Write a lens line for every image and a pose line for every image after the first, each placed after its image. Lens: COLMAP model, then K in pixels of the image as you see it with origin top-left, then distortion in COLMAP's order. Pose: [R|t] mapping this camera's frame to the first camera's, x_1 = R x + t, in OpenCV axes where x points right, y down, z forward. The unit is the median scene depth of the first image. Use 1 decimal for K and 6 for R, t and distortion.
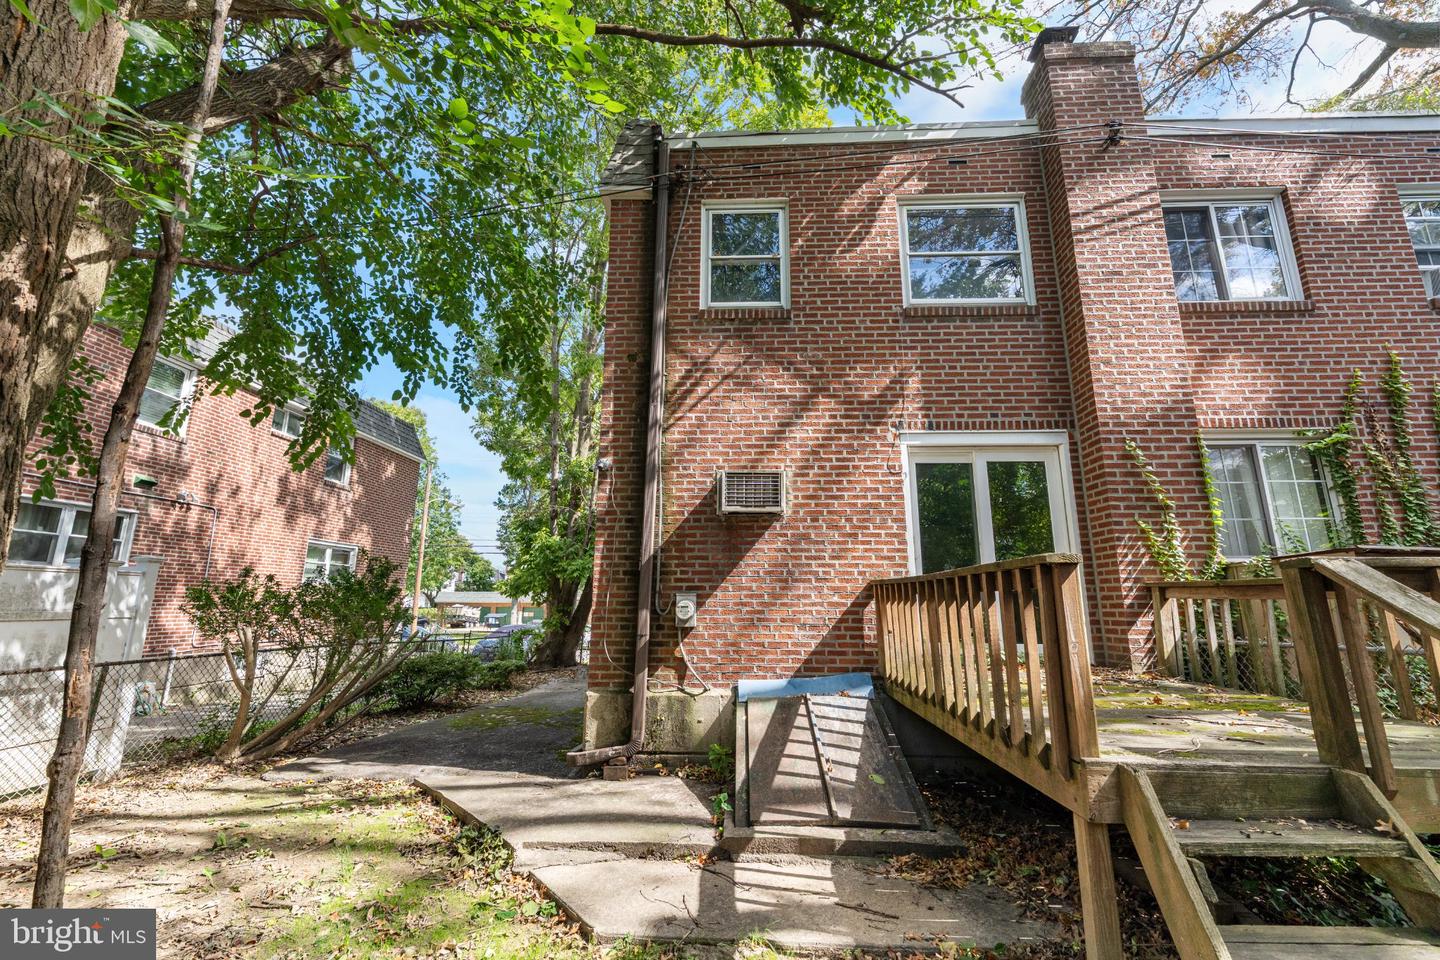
lens RADIAL K [[589.0, 0, 720.5], [0, 589.0, 479.7], [0, 0, 1]] dist [0.001271, -0.001253]
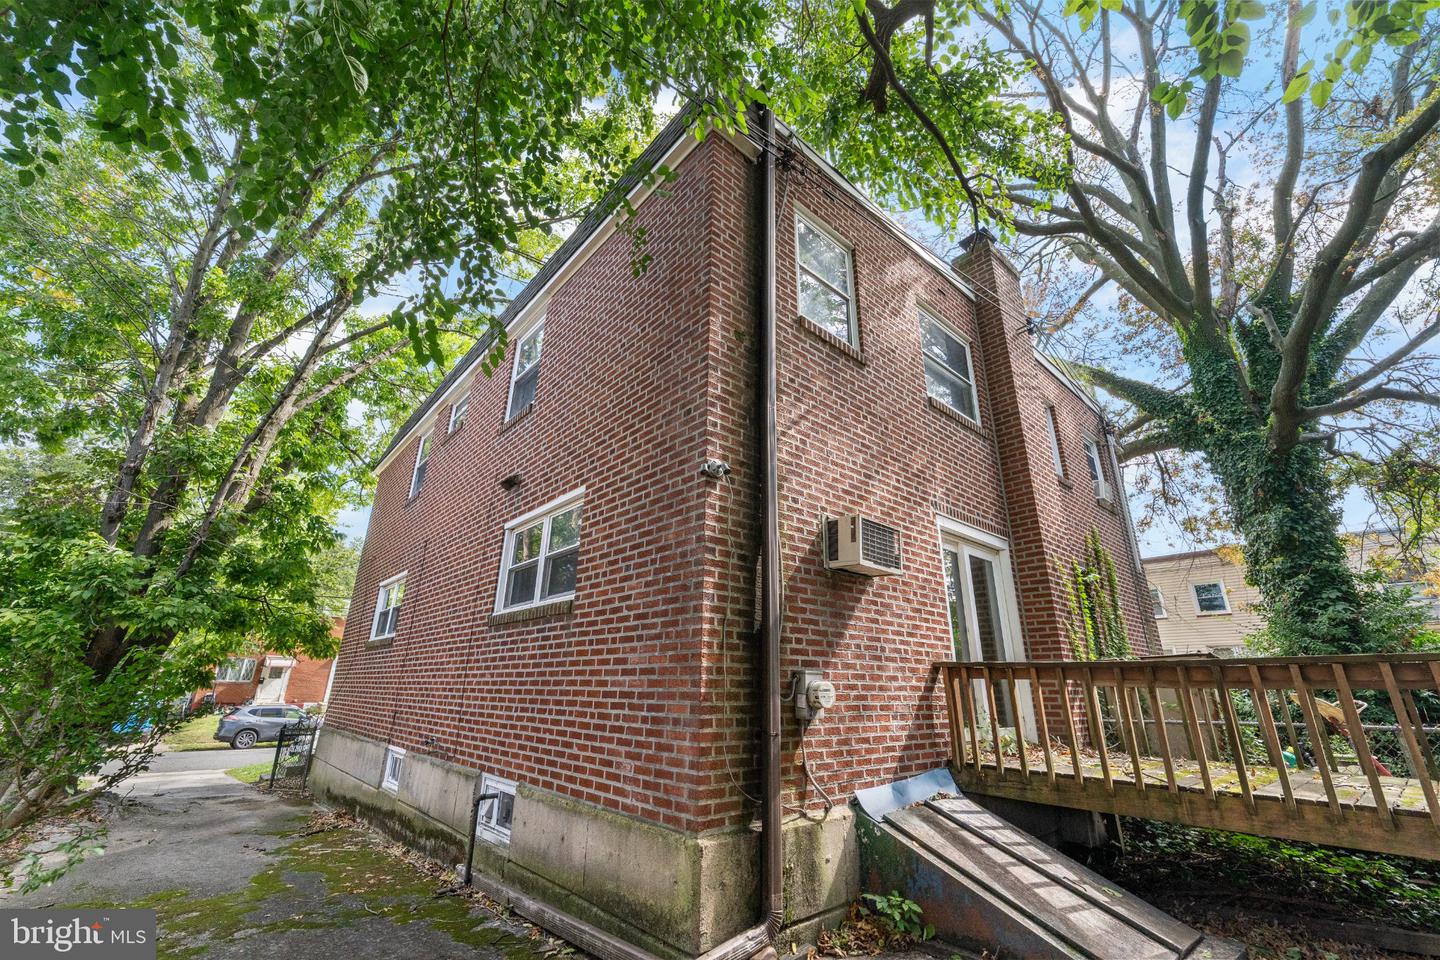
lens RADIAL K [[589.0, 0, 723.7], [0, 589.0, 477.1], [0, 0, 1]] dist [0.001271, -0.001253]
pose [[0.716104, 0.244220, 0.653874, -0.652009], [-0.157042, 0.969146, -0.189986, 0.114134], [-0.680097, 0.033364, 0.732362, 0.523688]]
